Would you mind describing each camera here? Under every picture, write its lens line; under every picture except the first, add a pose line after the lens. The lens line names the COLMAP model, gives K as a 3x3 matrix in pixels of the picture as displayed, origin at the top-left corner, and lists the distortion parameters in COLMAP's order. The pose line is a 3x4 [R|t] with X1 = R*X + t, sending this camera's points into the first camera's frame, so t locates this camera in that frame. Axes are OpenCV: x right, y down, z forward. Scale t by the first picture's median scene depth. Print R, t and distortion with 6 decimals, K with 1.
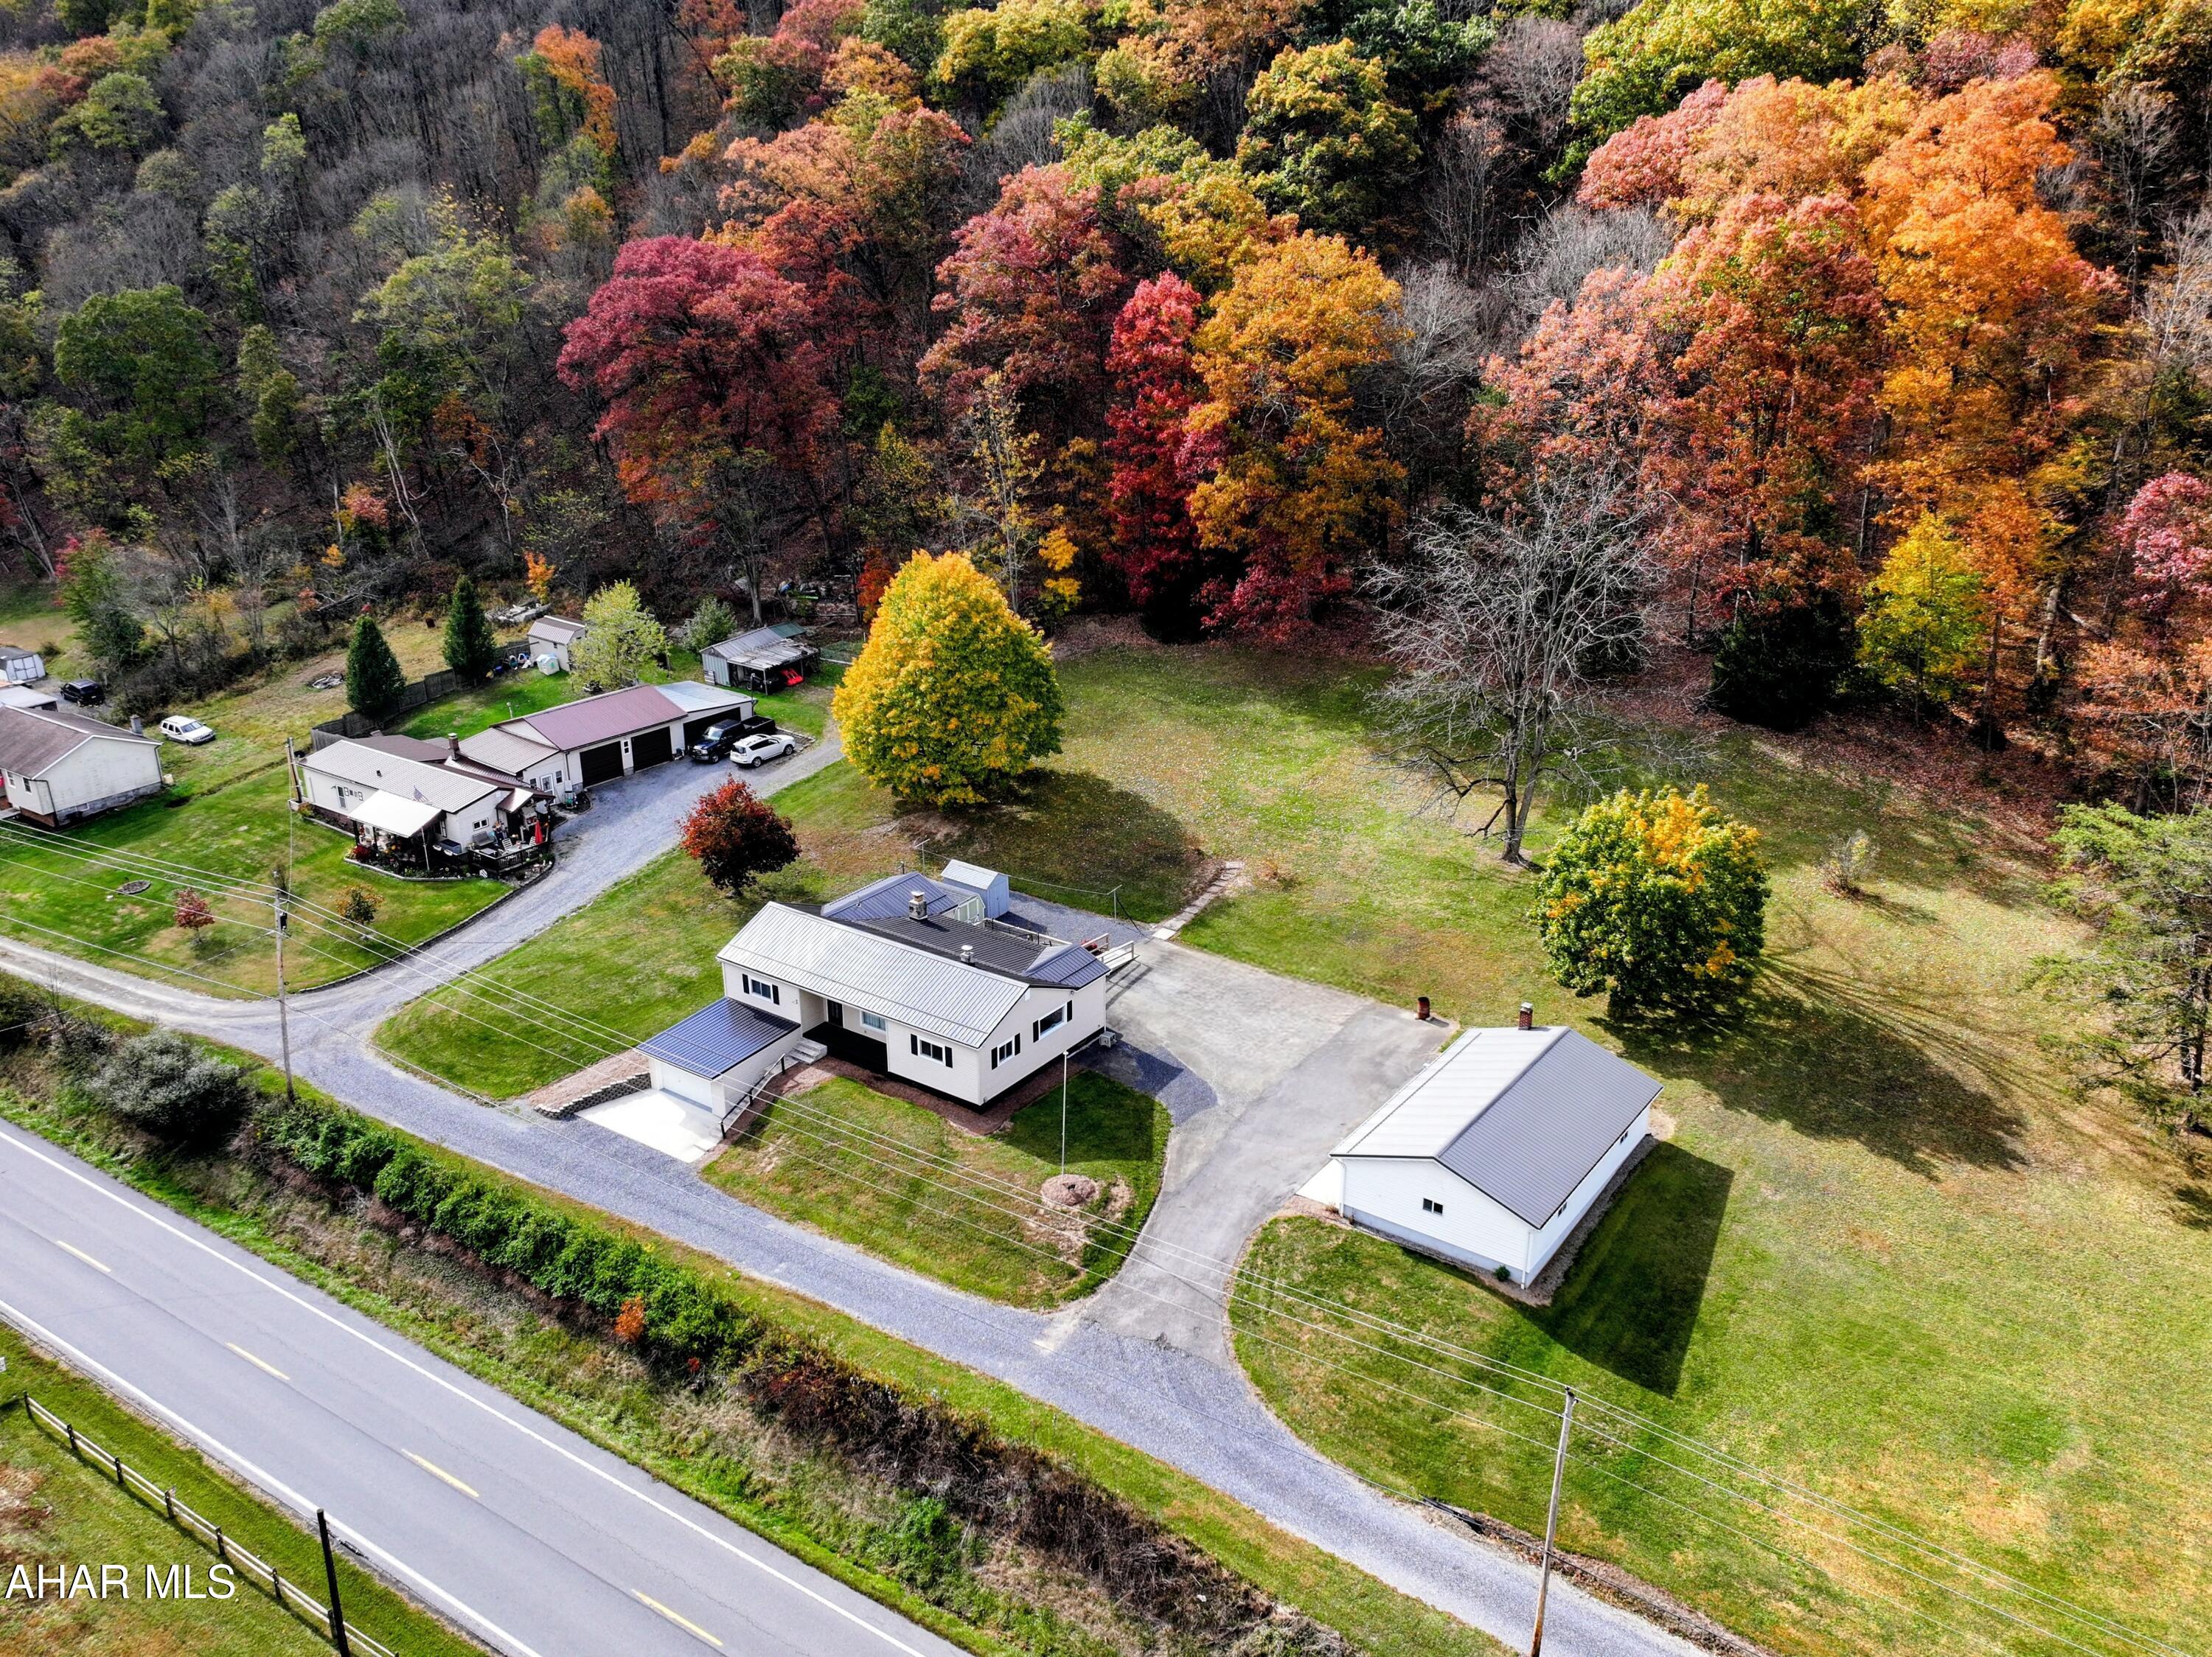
lens RADIAL K [[1792.3, 0, 1103.3], [0, 1792.3, 814.9], [0, 0, 1]] dist [0.006597, -0.010347]
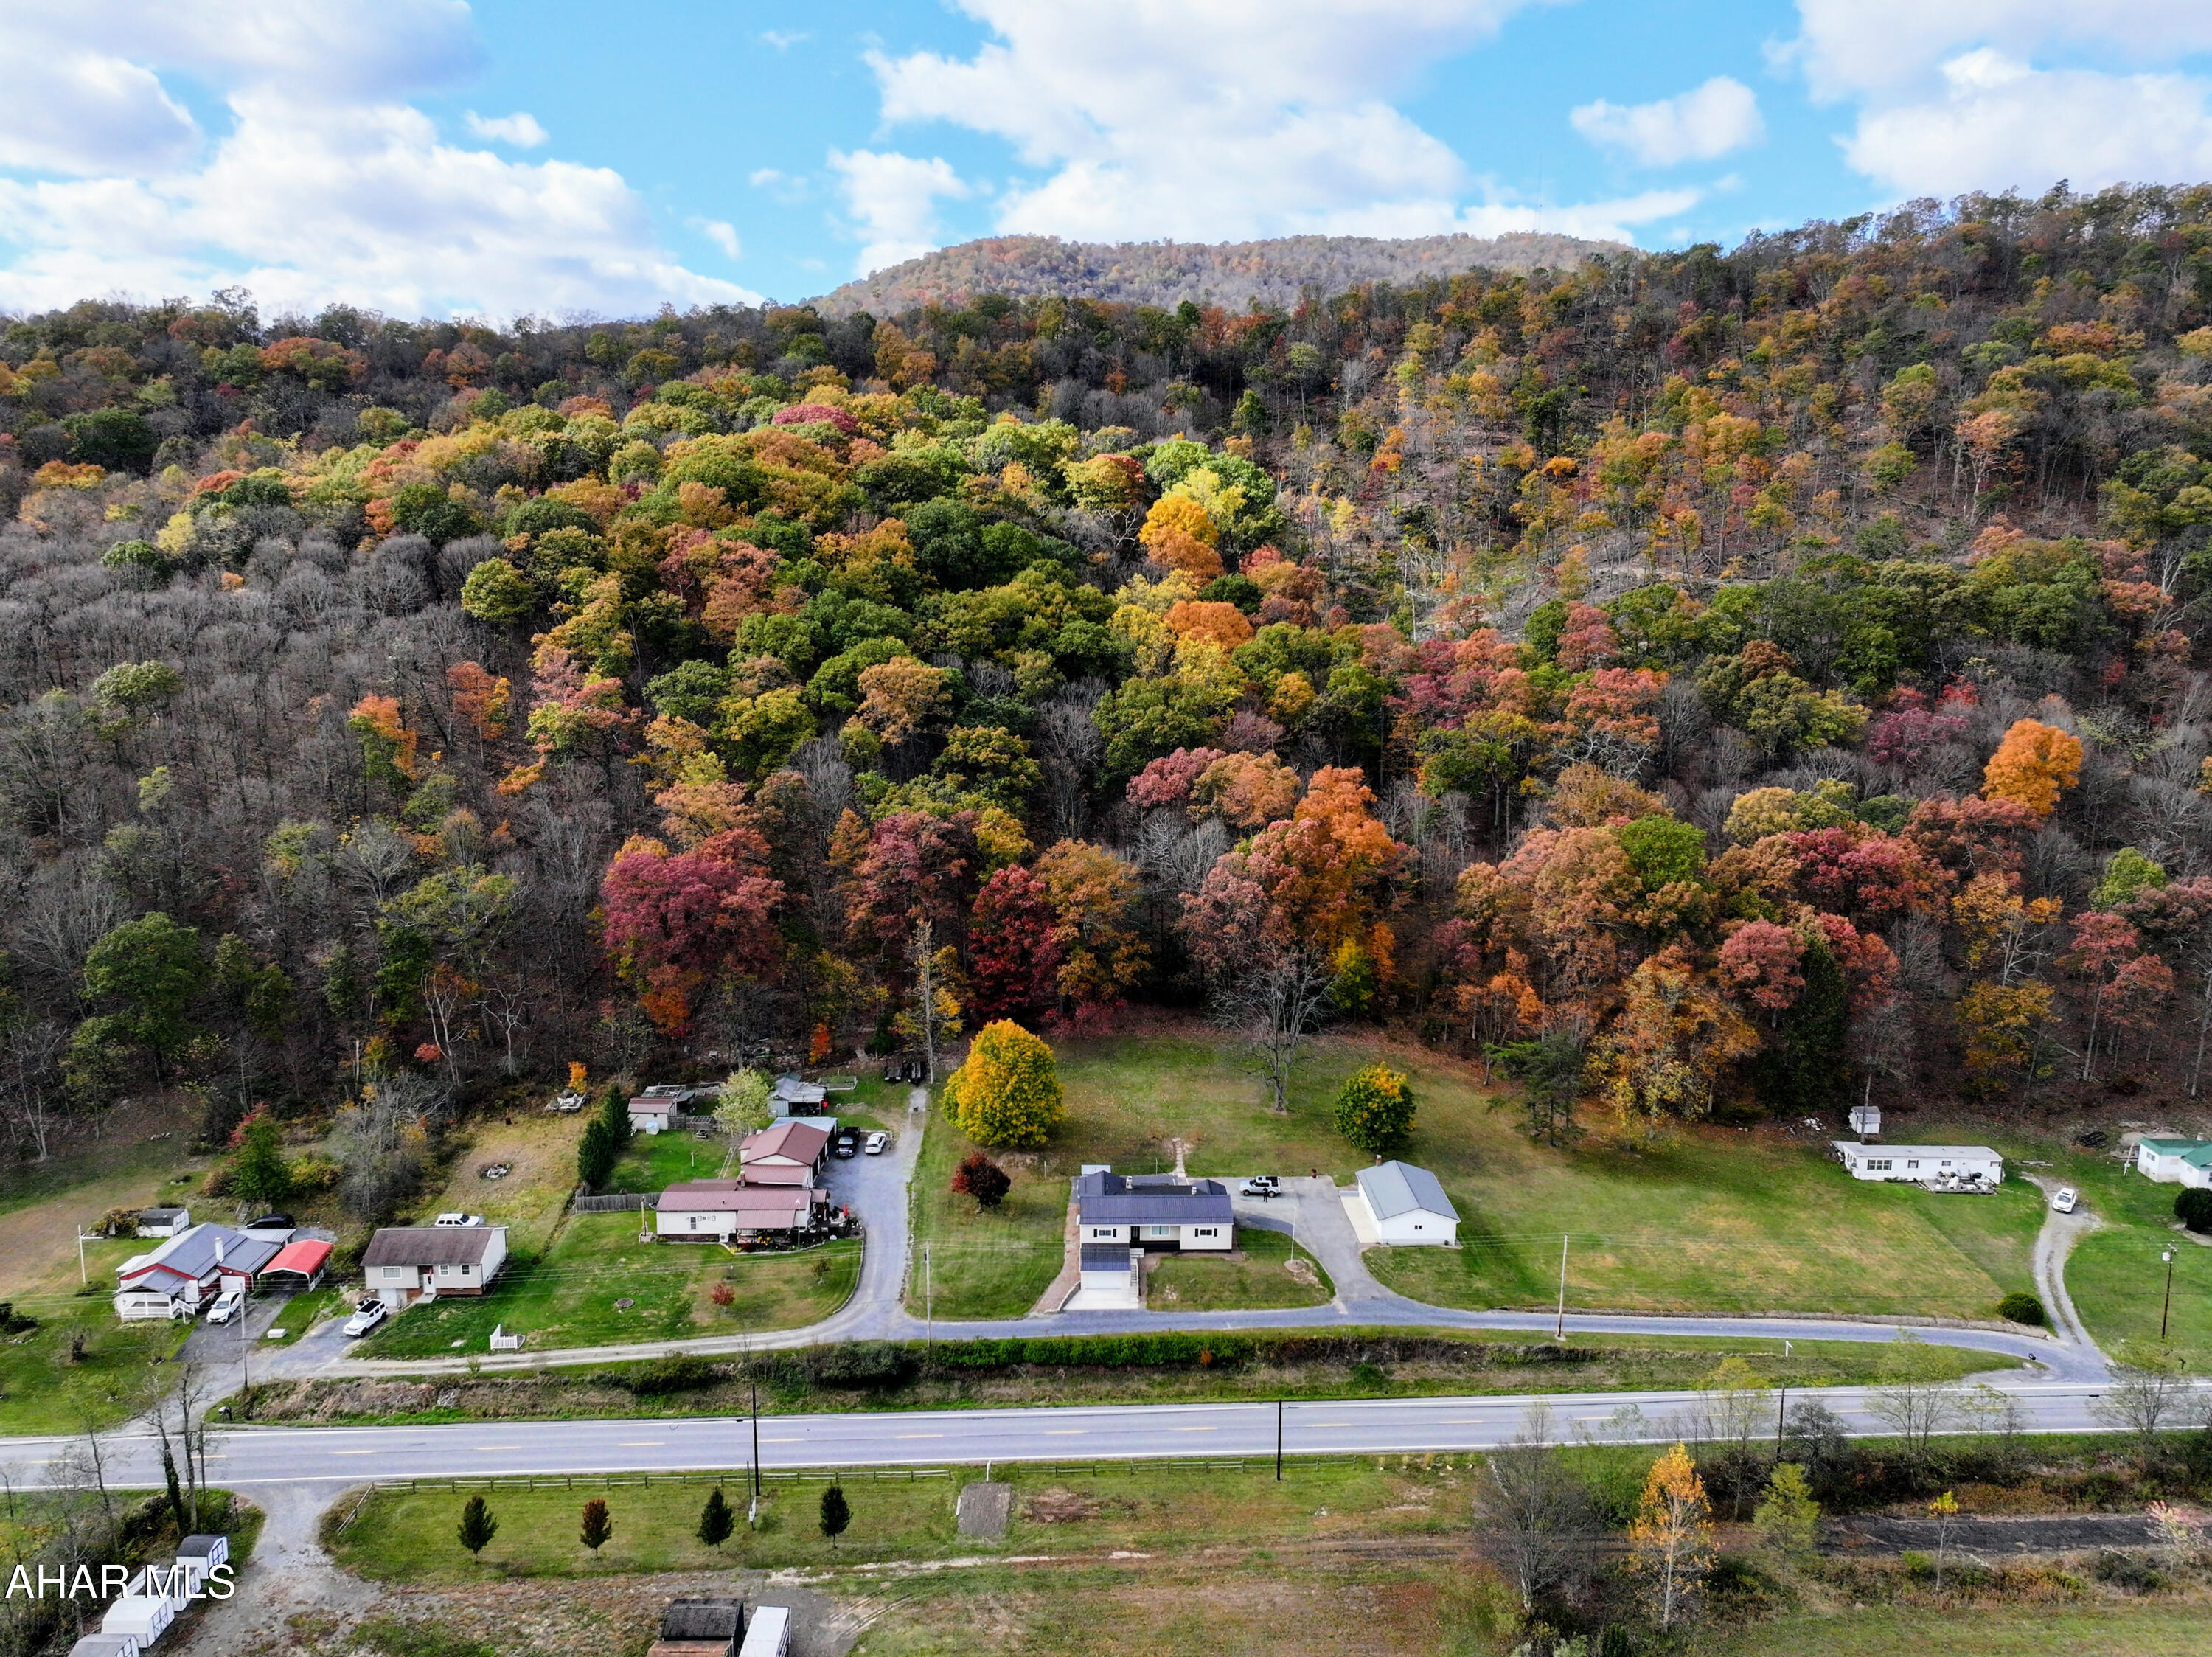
lens RADIAL K [[1556.0, 0, 1113.4], [0, 1556.0, 830.4], [0, 0, 1]] dist [-0.005506, -0.000228]
pose [[0.795891, -0.095207, 0.597907, -1.126634], [0.204383, 0.971836, -0.117311, -0.138956], [-0.569899, 0.215569, 0.792935, -0.555906]]
